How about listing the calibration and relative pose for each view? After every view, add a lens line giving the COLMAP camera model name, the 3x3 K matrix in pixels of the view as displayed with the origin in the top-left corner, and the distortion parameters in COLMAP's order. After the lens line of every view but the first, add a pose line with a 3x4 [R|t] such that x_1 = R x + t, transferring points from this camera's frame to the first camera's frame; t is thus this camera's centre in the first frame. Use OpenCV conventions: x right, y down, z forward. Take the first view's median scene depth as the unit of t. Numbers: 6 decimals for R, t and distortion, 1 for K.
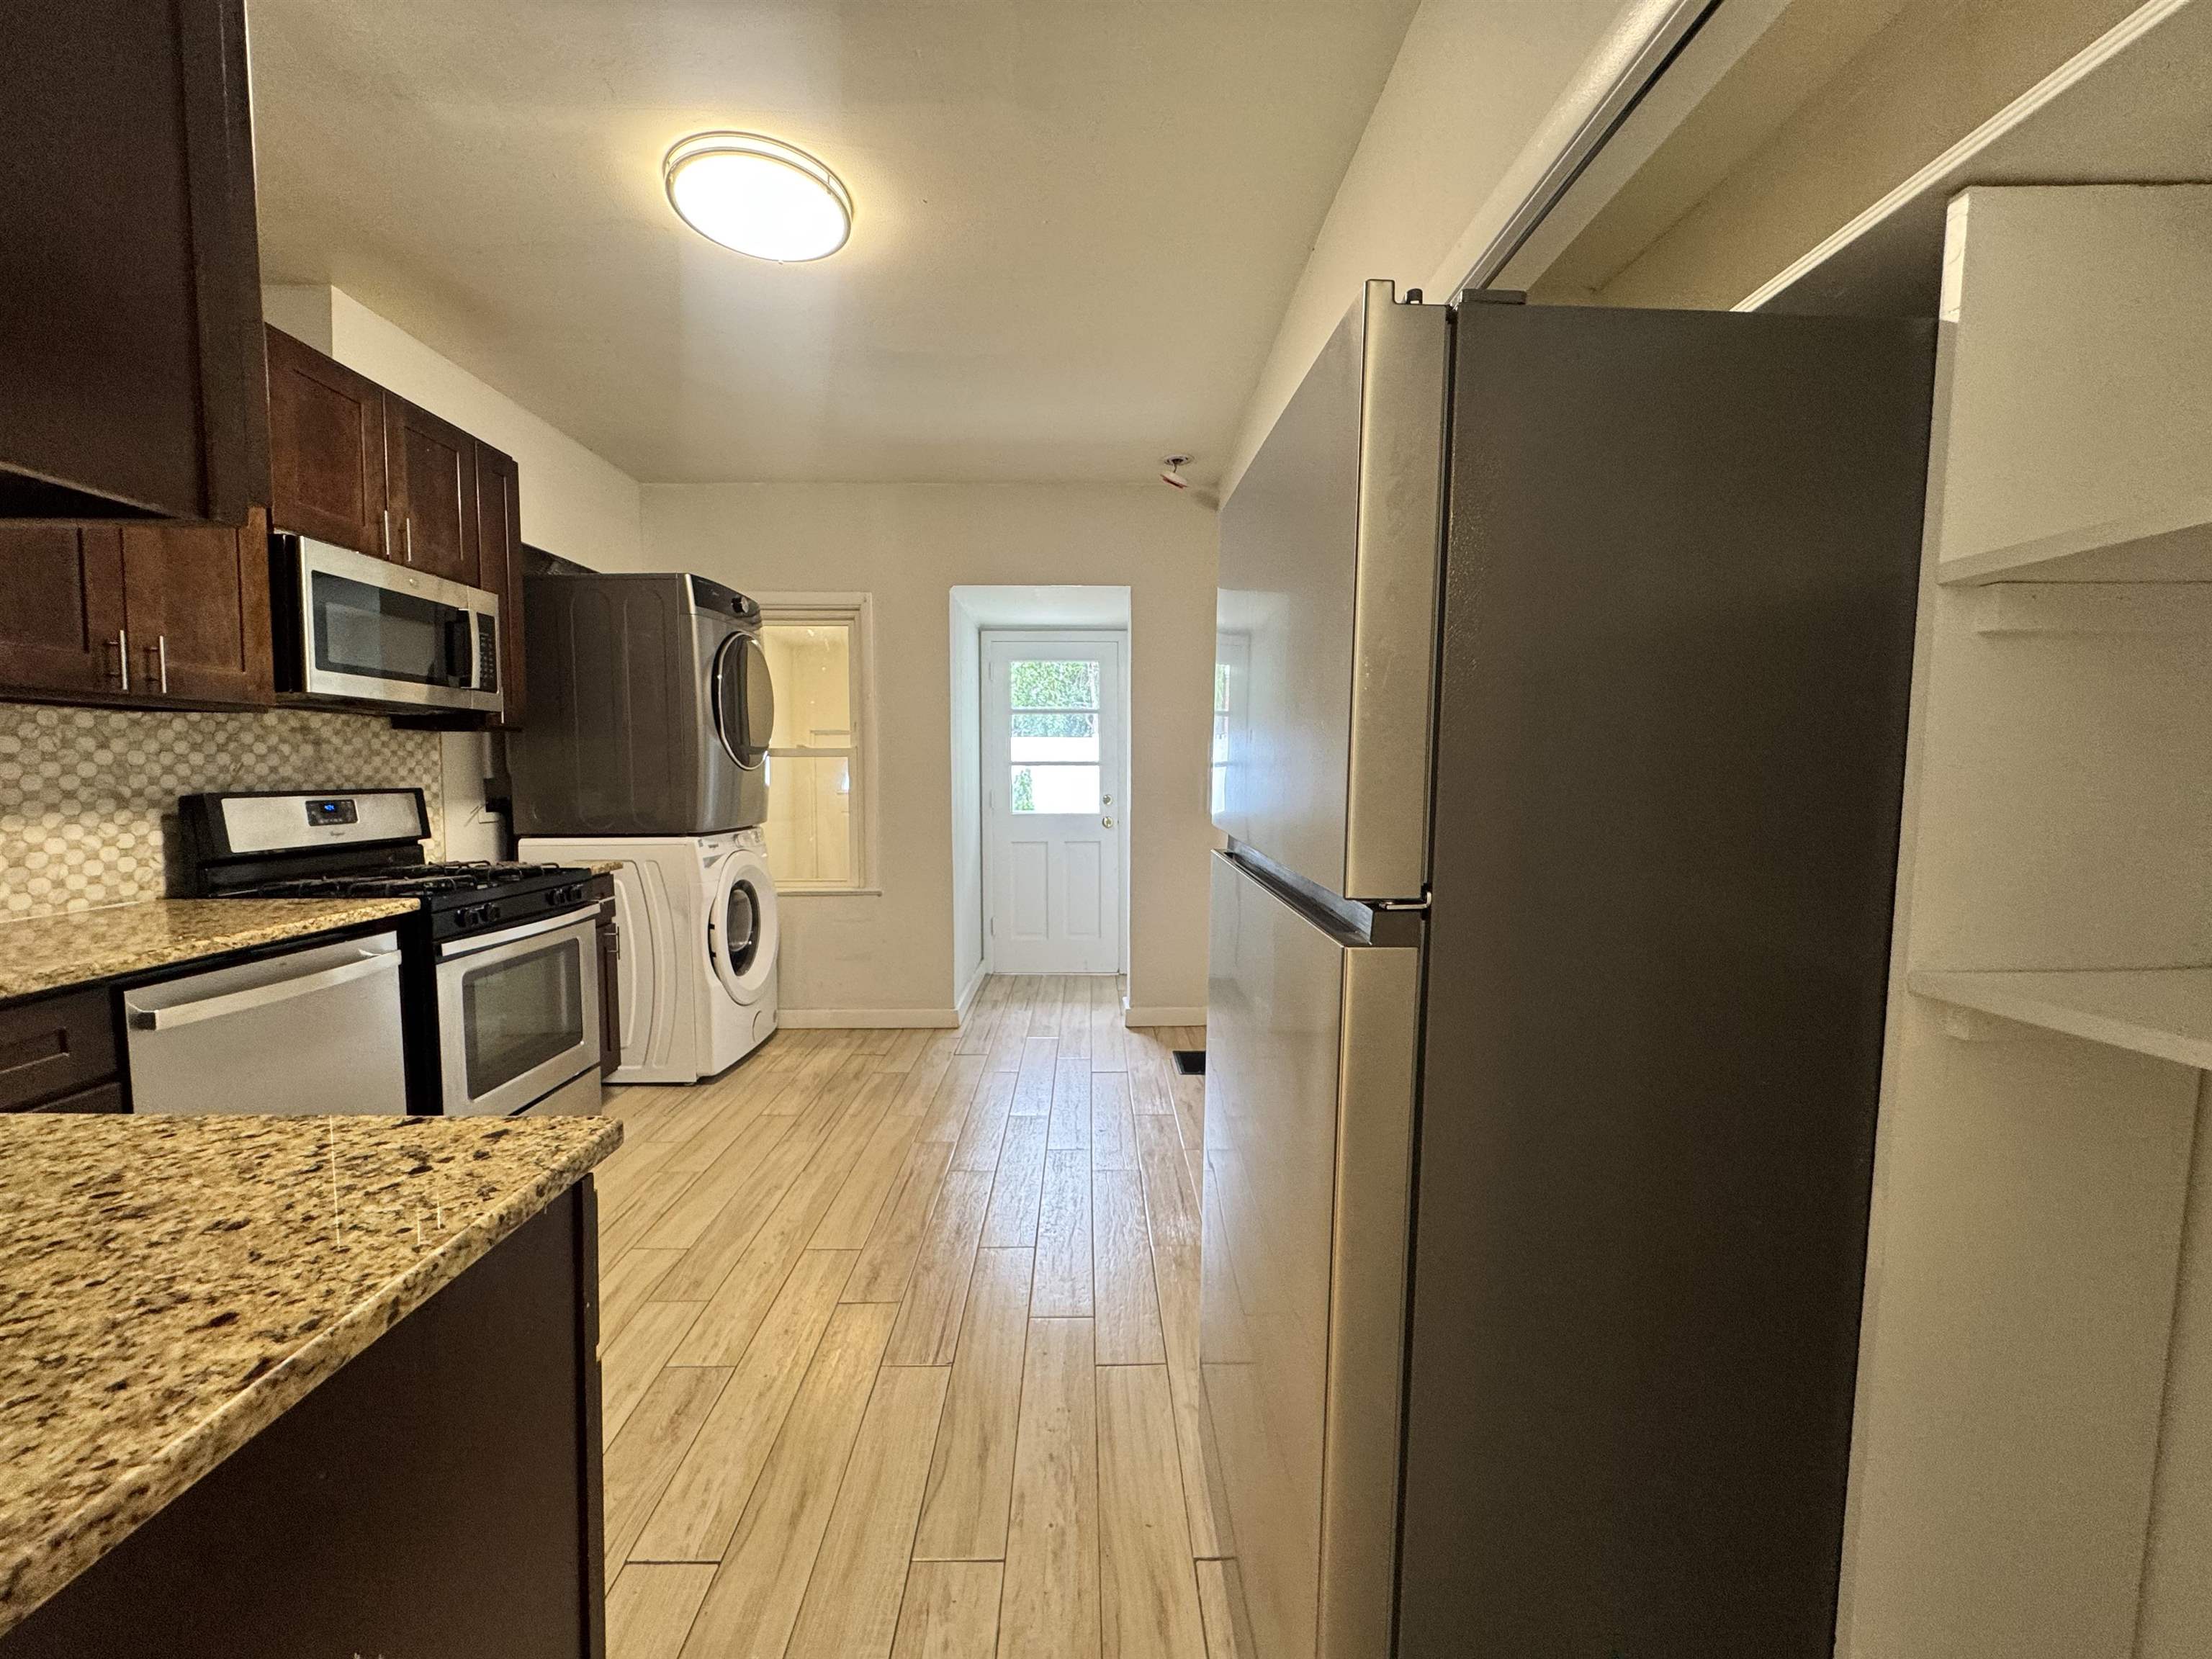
lens RADIAL K [[880.9, 0, 1103.7], [0, 880.9, 833.9], [0, 0, 1]] dist [-0.003731, 0.000791]
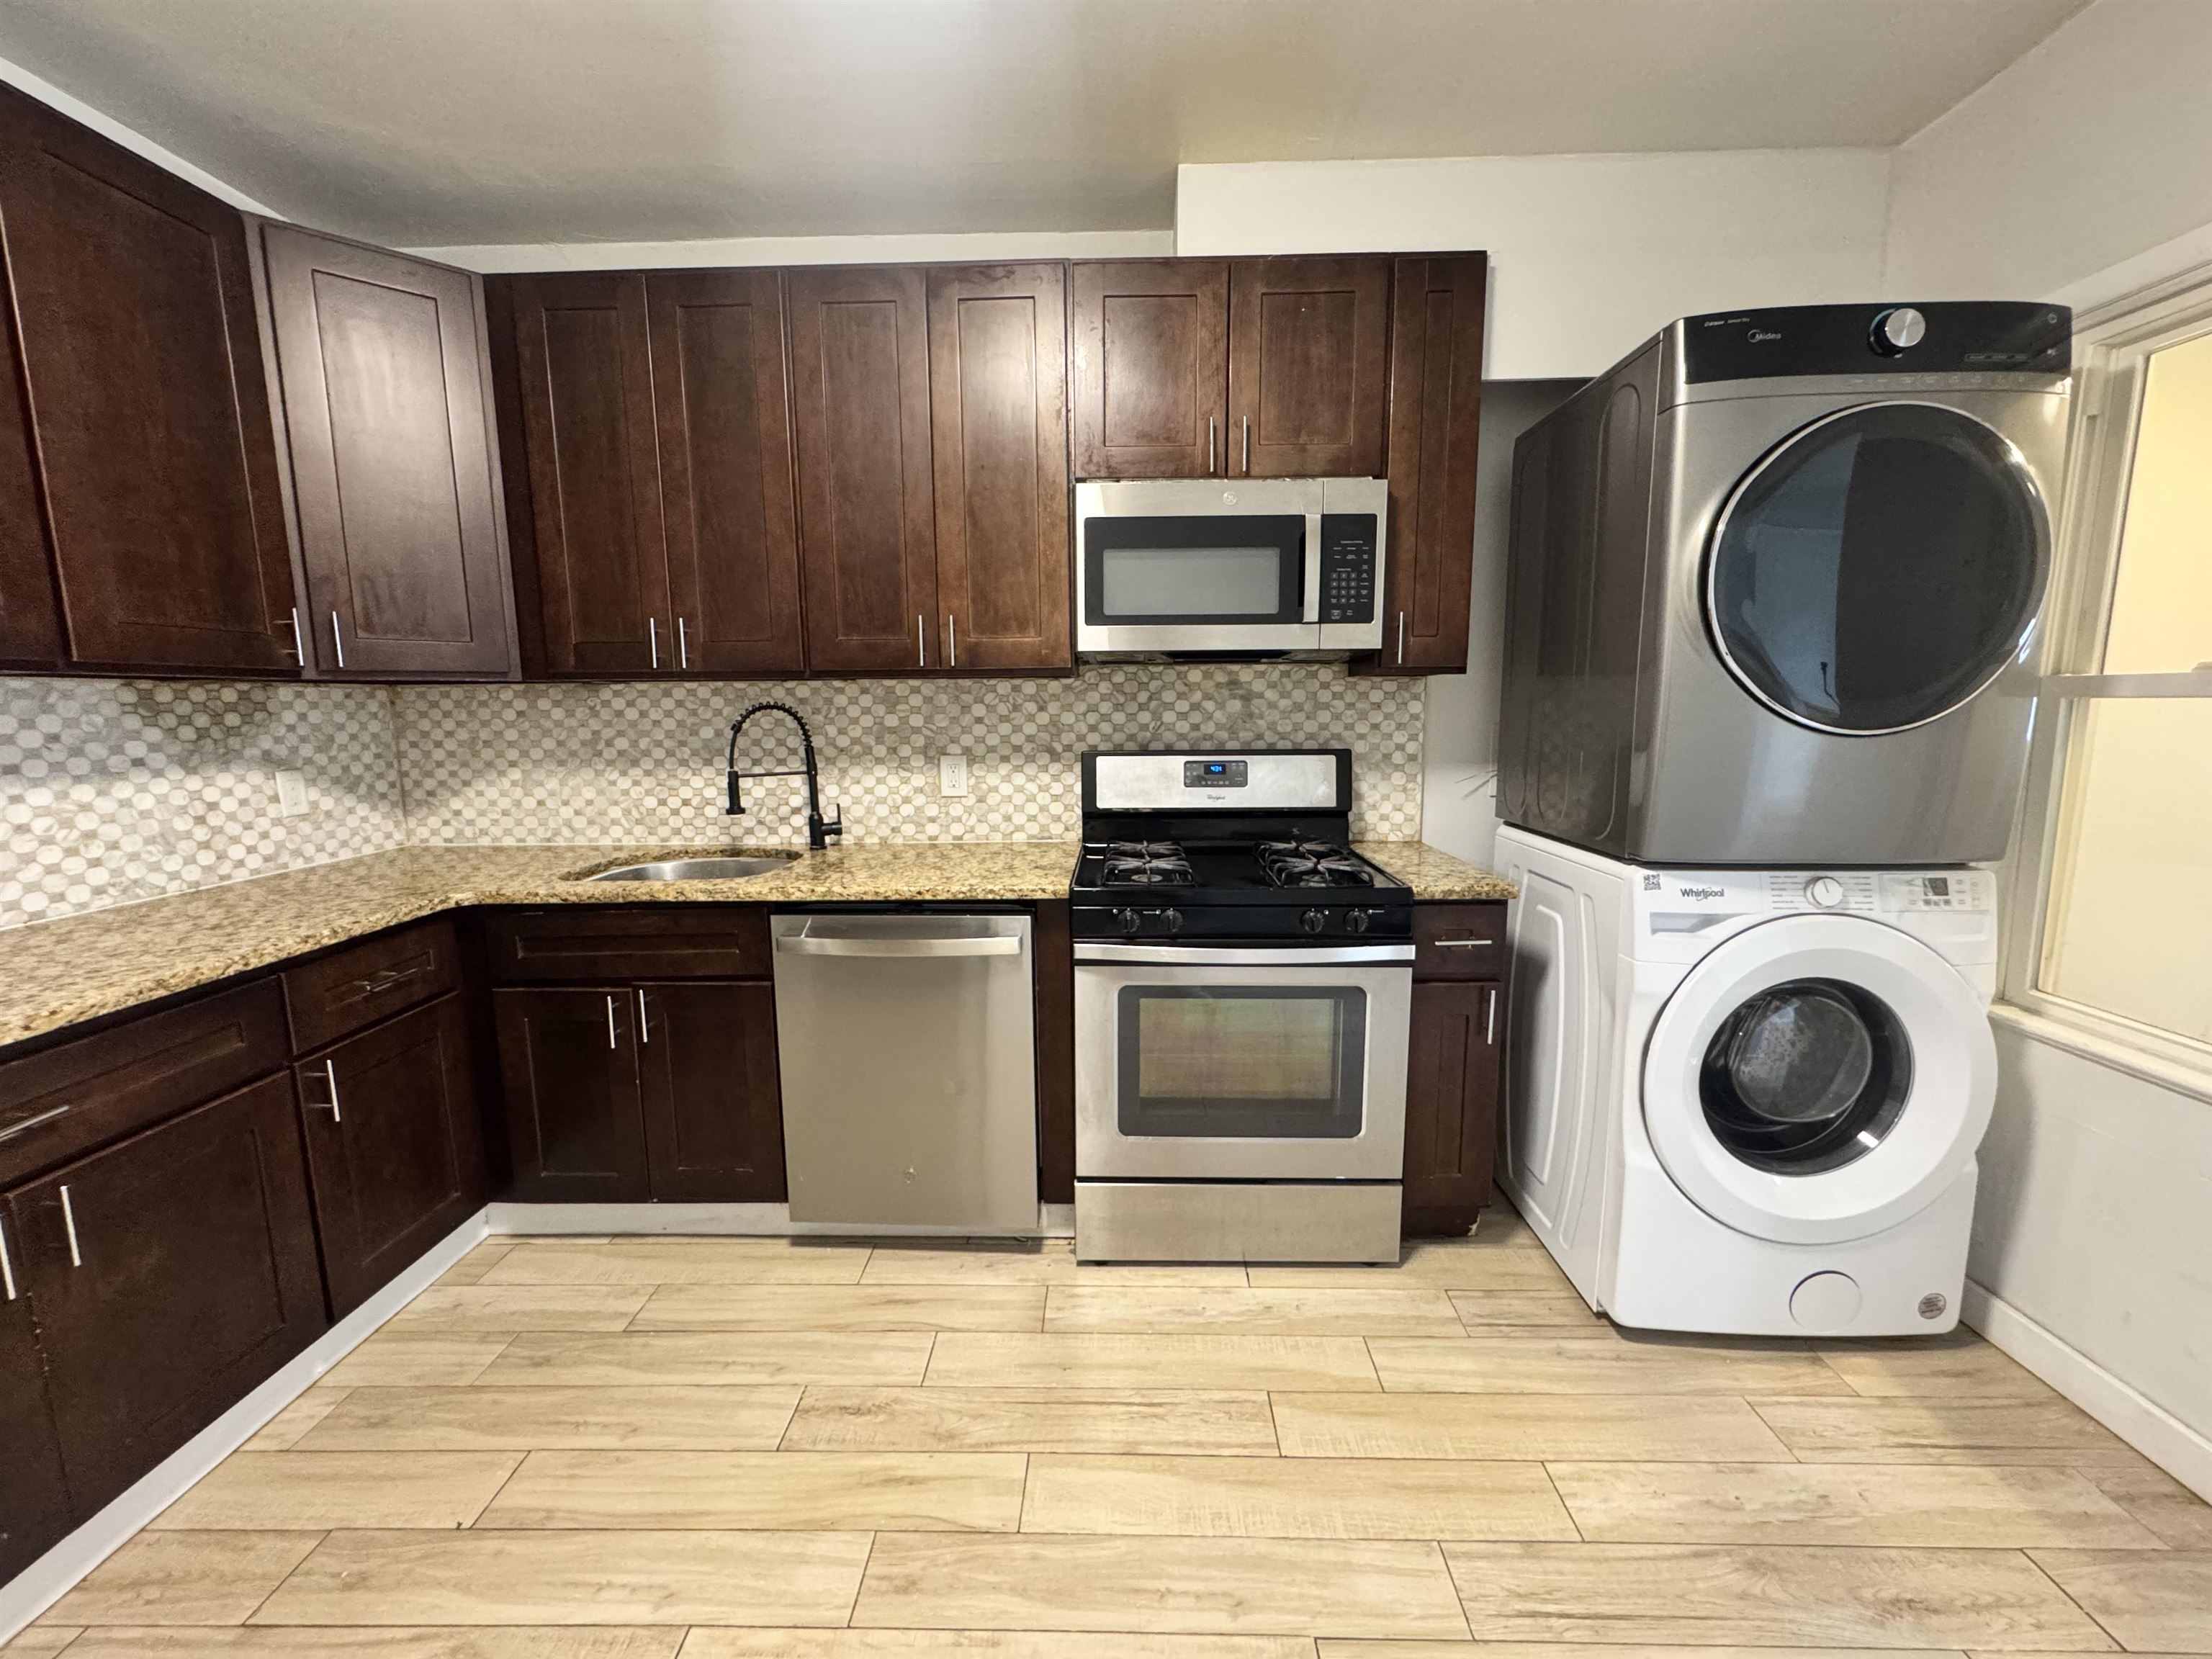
lens RADIAL K [[880.9, 0, 1106.2], [0, 880.9, 825.9], [0, 0, 1]] dist [-0.003731, 0.000791]
pose [[-0.042975, 0.135933, -0.989785, 0.061264], [-0.062681, 0.988382, 0.138462, -0.097152], [0.997108, 0.067992, -0.033956, 0.969997]]
